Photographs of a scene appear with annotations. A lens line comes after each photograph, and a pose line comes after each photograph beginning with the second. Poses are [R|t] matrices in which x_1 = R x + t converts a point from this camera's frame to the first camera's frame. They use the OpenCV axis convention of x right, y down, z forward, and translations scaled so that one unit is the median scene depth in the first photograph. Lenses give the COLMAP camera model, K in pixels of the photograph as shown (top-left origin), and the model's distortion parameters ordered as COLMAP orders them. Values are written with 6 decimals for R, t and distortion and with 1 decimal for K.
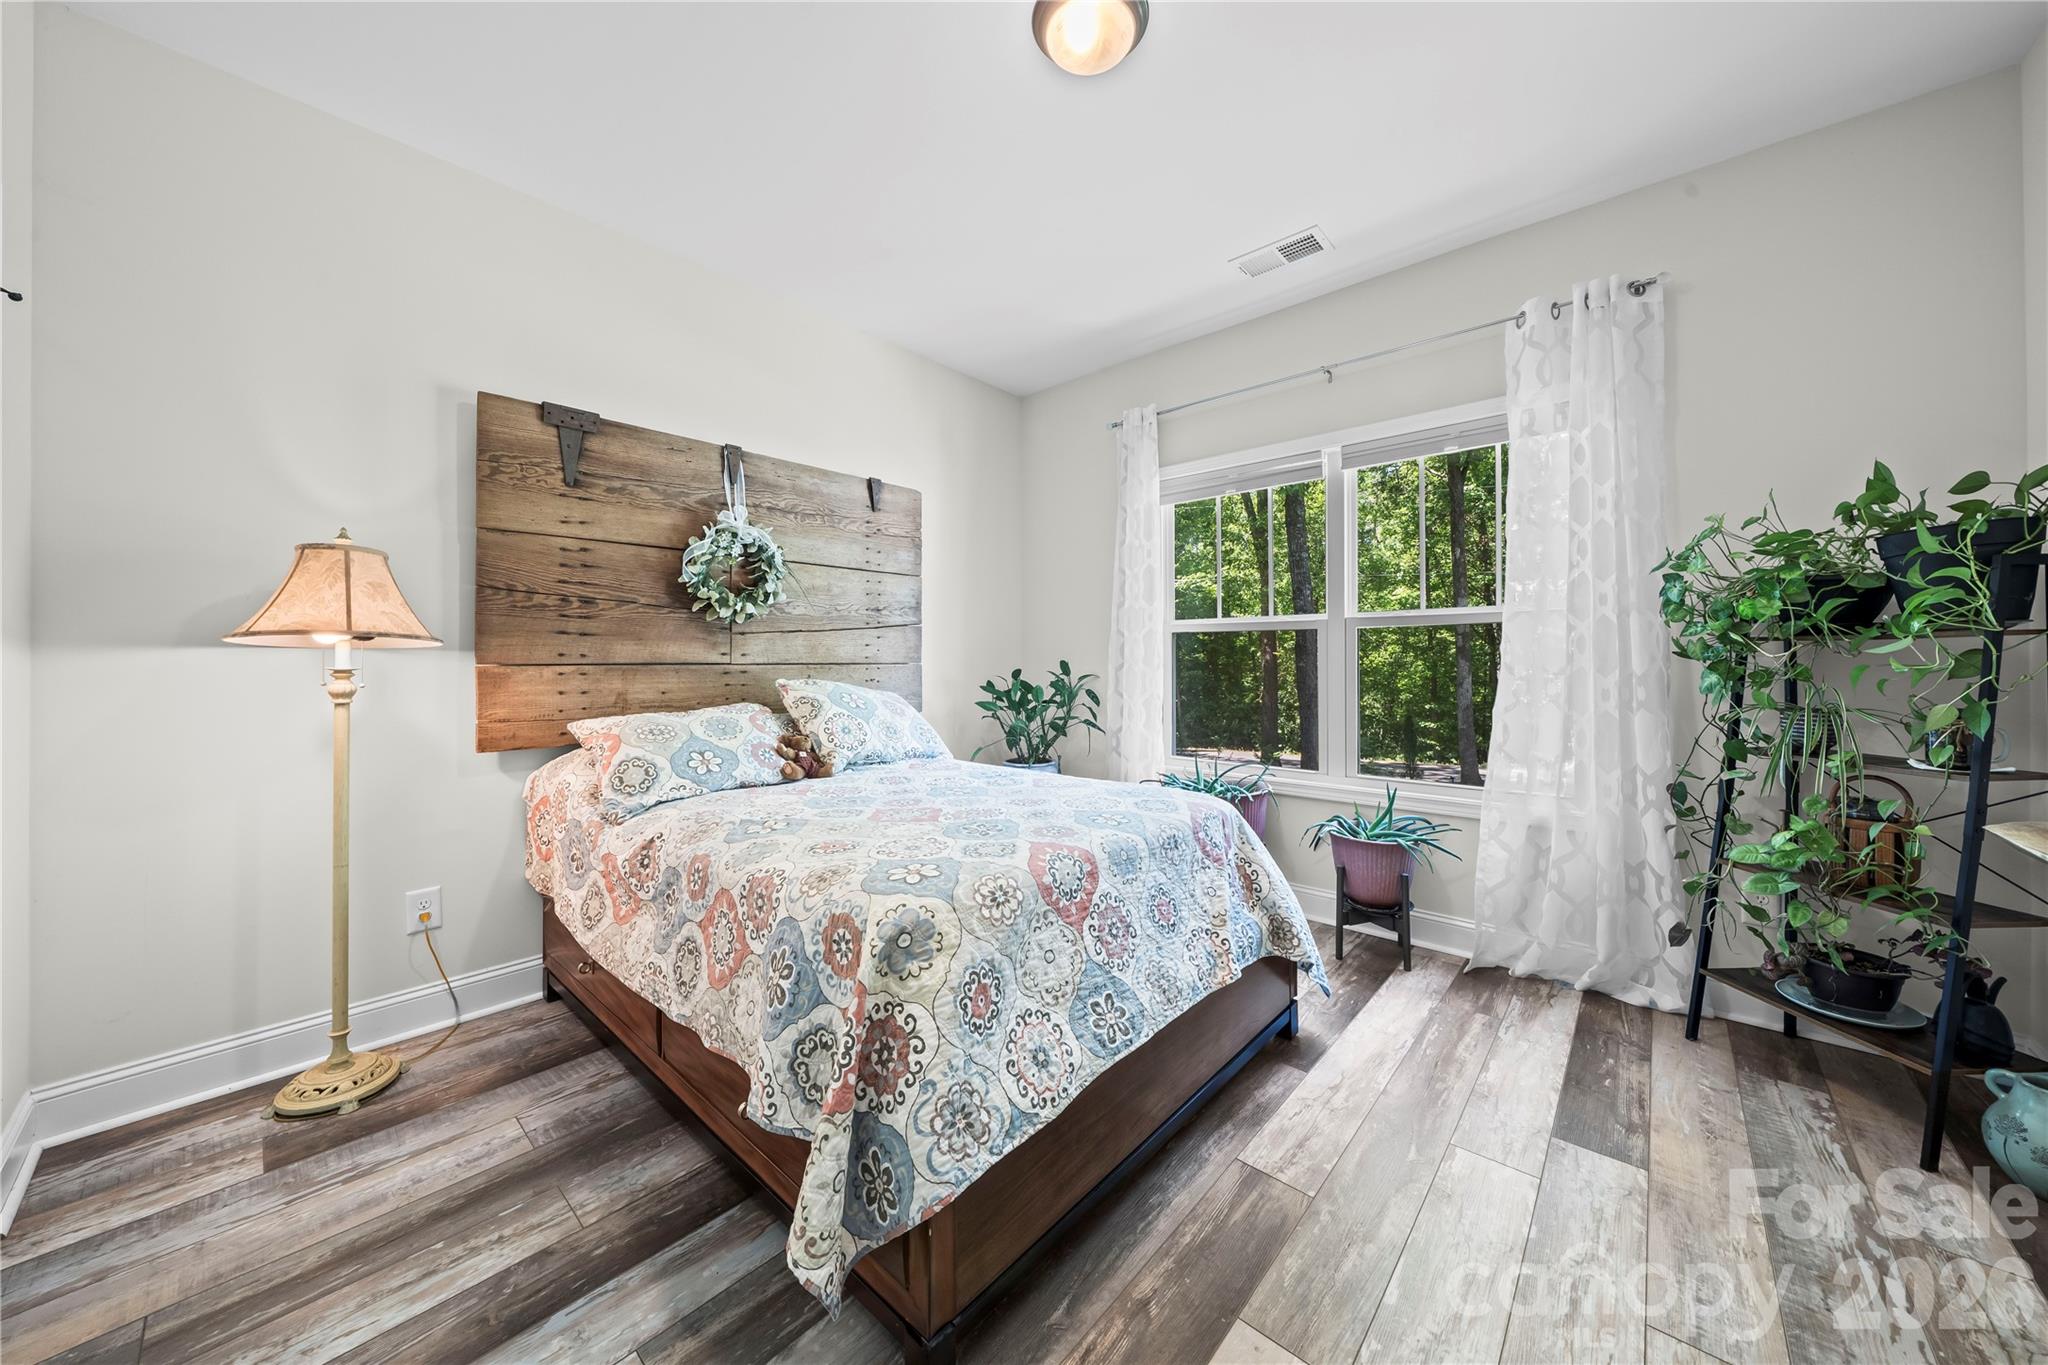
lens RADIAL K [[694.8, 0, 1023.4], [0, 694.8, 663.4], [0, 0, 1]] dist [-0.008268, 0.000205]
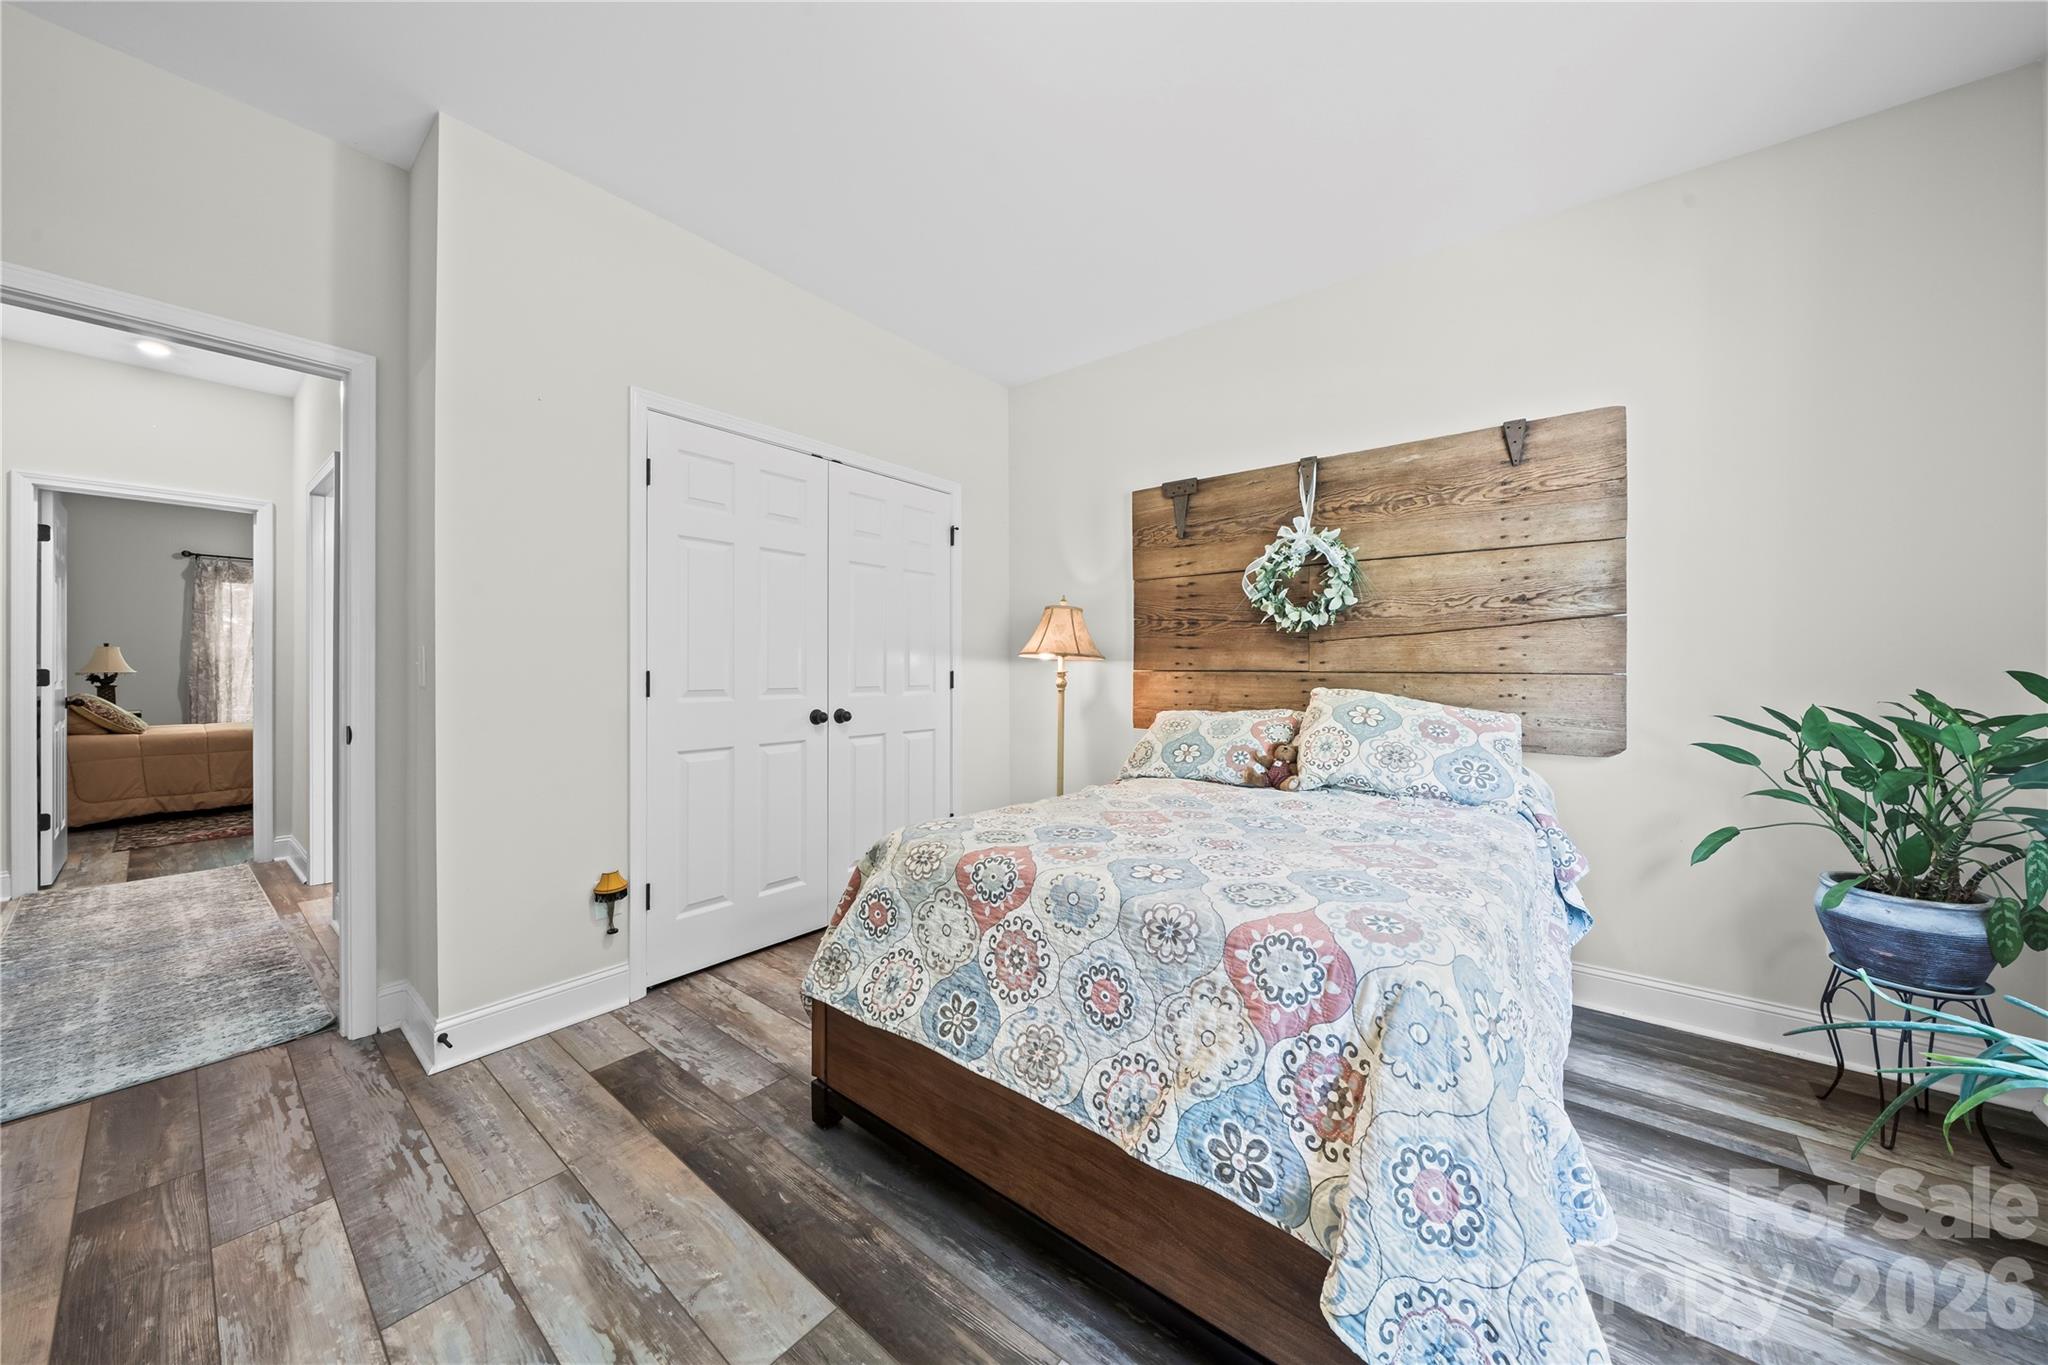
lens RADIAL K [[694.8, 0, 1022.3], [0, 694.8, 672.2], [0, 0, 1]] dist [-0.008268, 0.000205]
pose [[0.065411, 0.009871, -0.997810, 0.695795], [-0.005603, 0.999939, 0.009525, -0.006908], [0.997843, 0.004968, 0.065462, 0.620146]]
